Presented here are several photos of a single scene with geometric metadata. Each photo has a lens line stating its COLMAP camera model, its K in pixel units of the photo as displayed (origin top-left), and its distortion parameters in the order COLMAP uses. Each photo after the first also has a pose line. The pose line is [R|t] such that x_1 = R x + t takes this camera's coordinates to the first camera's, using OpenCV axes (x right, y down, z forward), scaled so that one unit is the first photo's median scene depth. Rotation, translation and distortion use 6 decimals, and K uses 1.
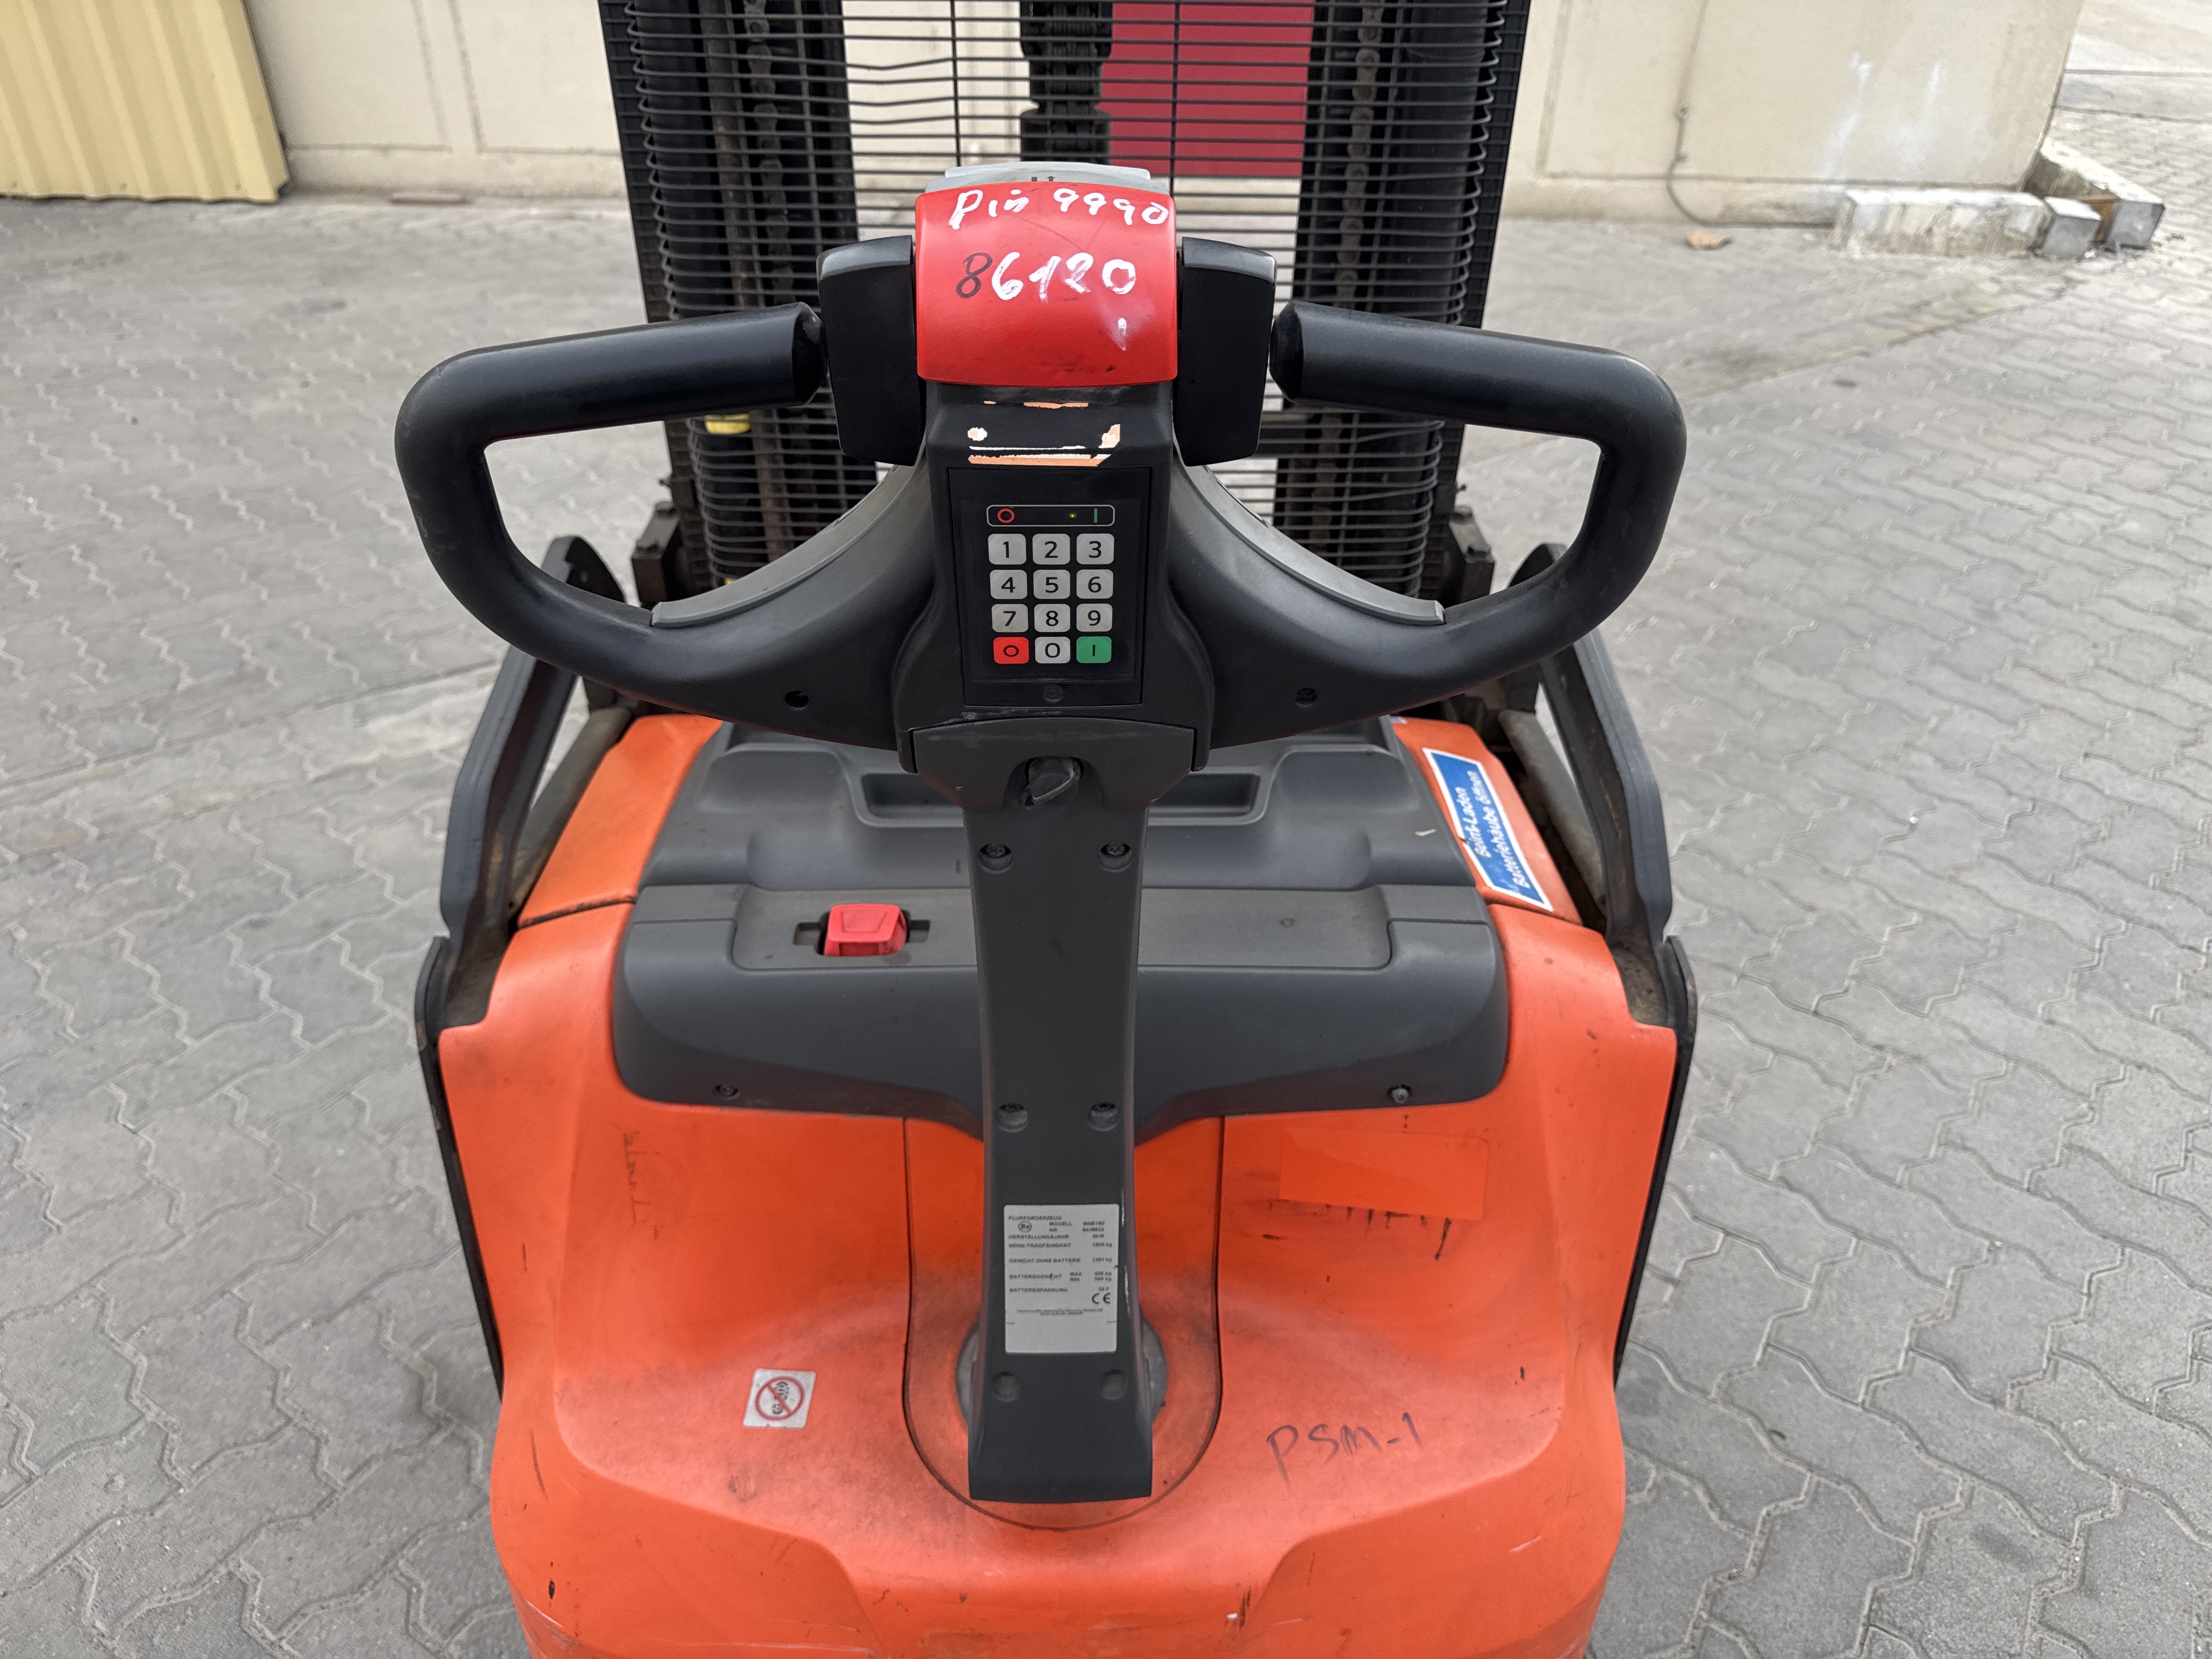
lens RADIAL K [[1573.8, 0, 1112.6], [0, 1573.8, 821.8], [0, 0, 1]] dist [0.053744, -0.091995]
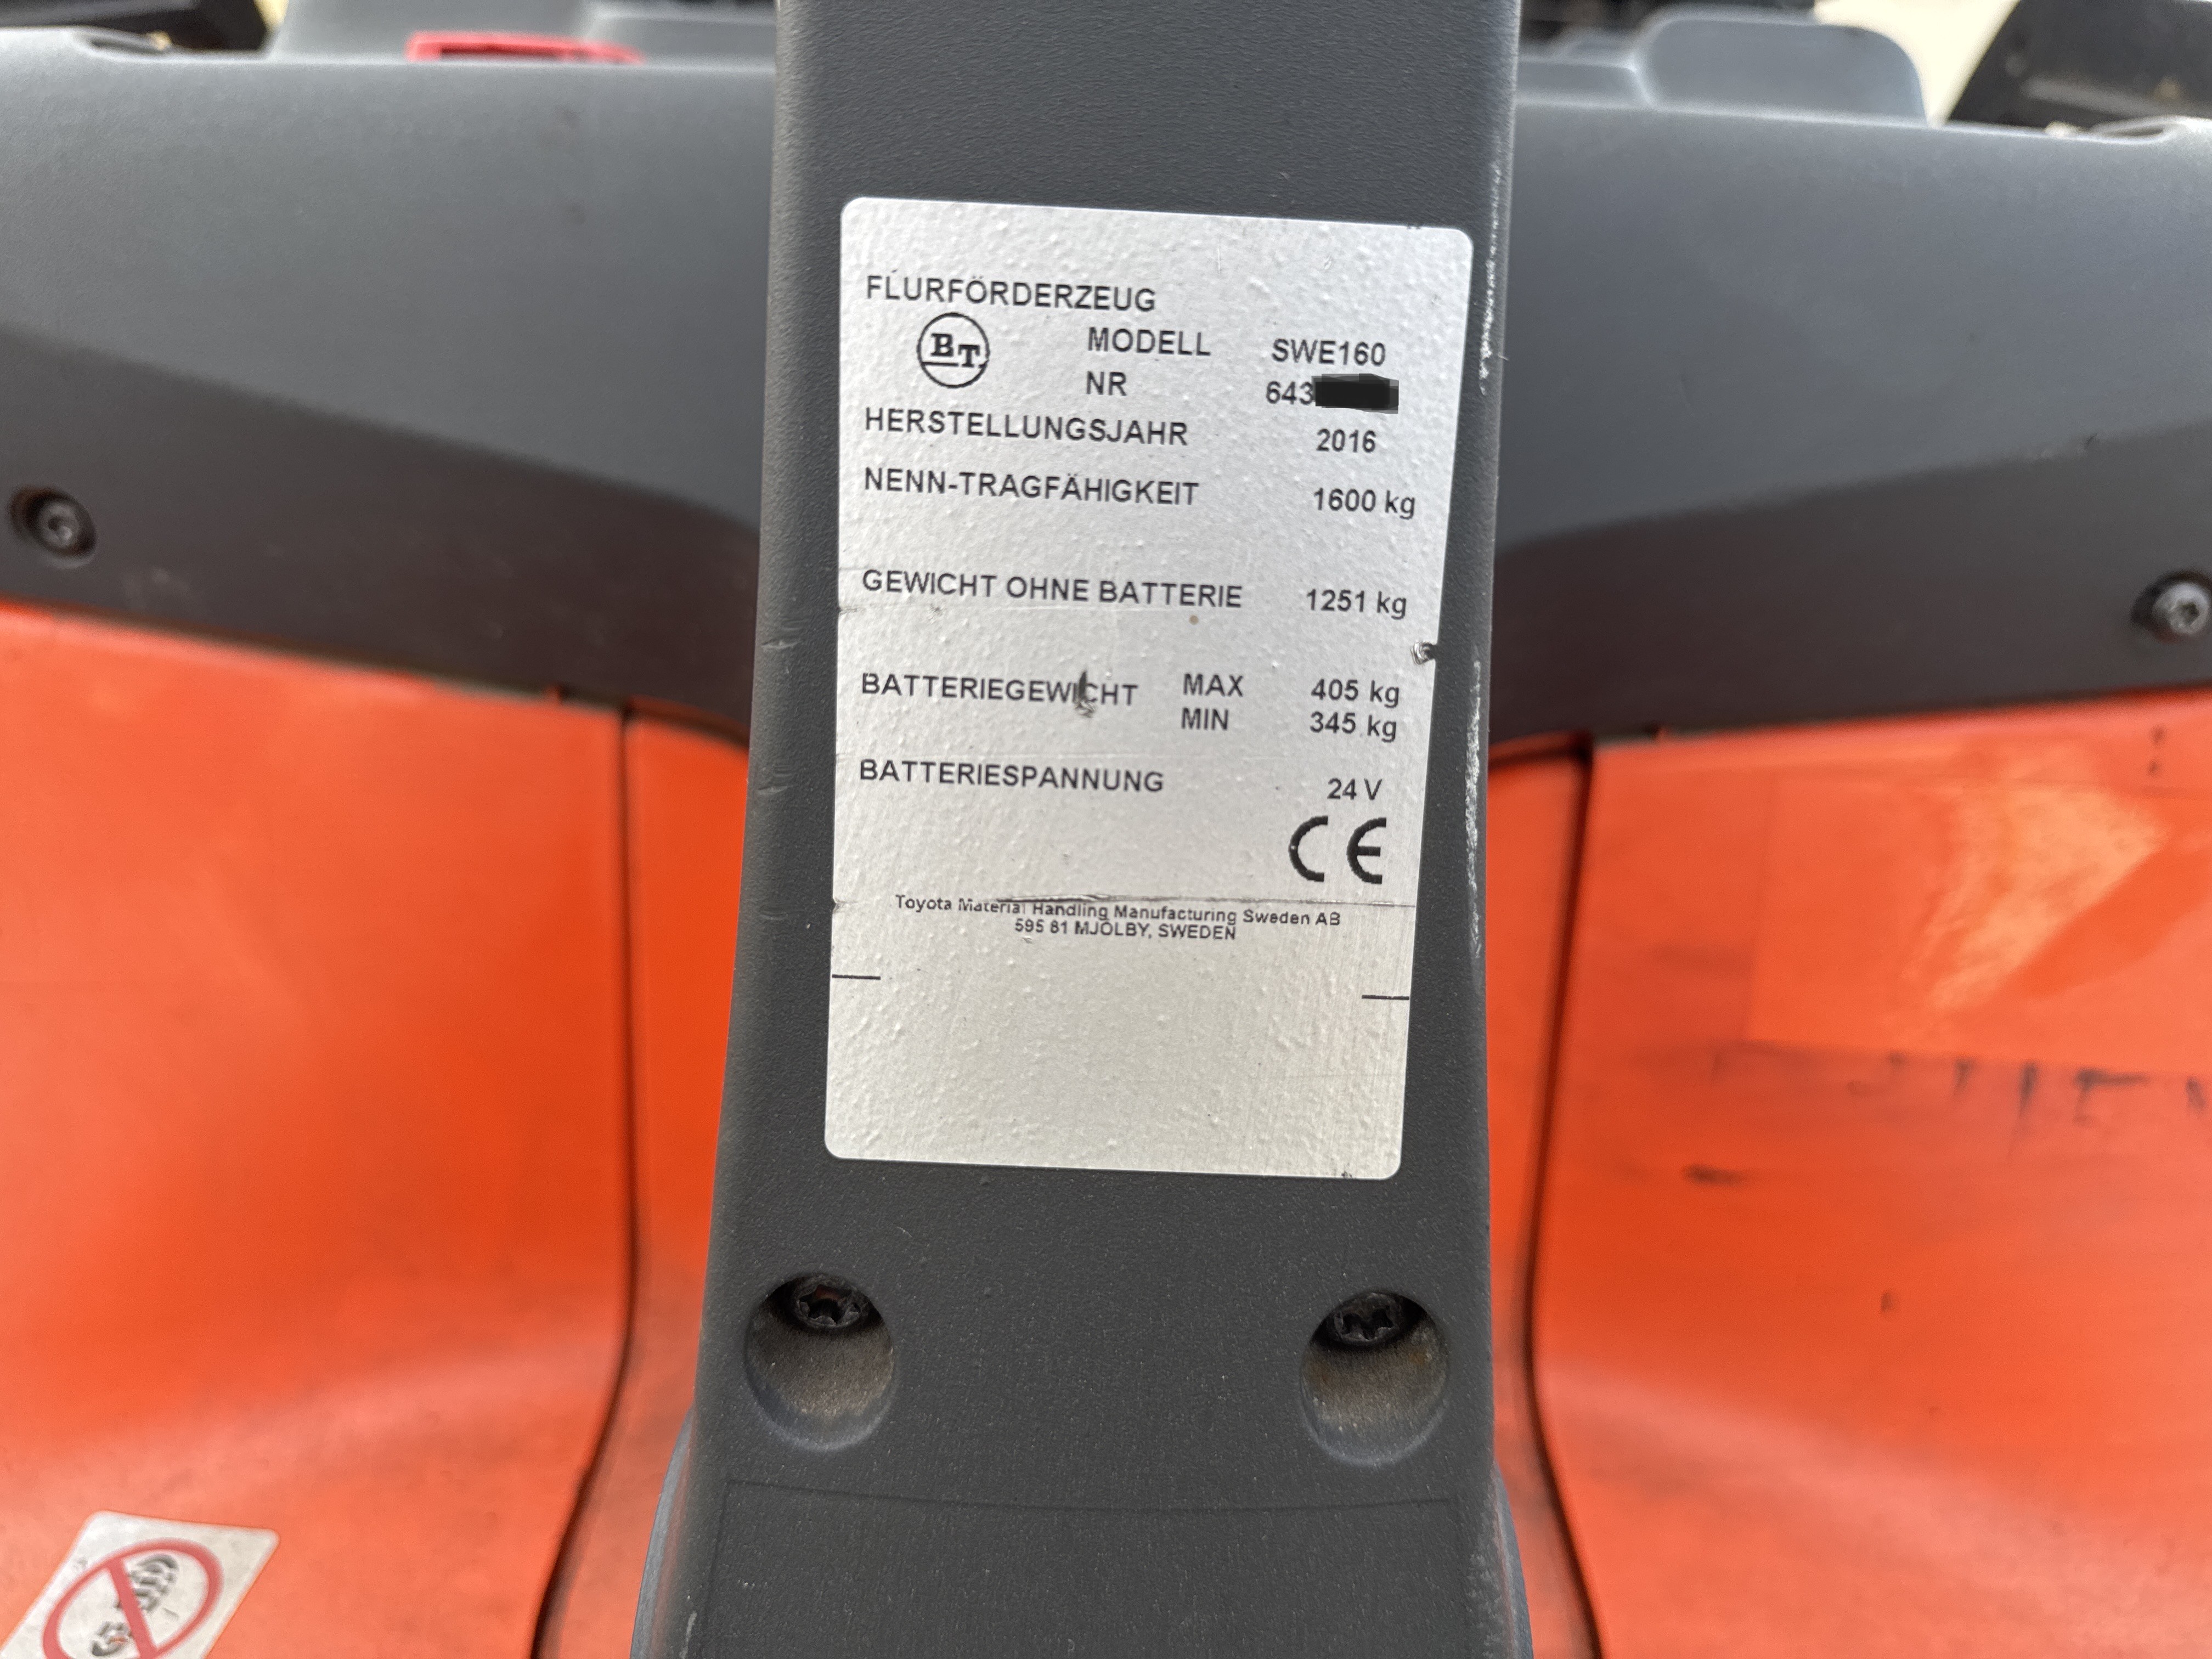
lens RADIAL K [[1676.2, 0, 1106.0], [0, 1676.2, 829.5], [0, 0, 1]] dist [-0.036500, -0.001096]
pose [[0.999487, 0.031324, -0.006671, -0.033073], [-0.032019, 0.972610, -0.230228, 0.338925], [-0.000723, 0.230324, 0.973114, 0.783330]]
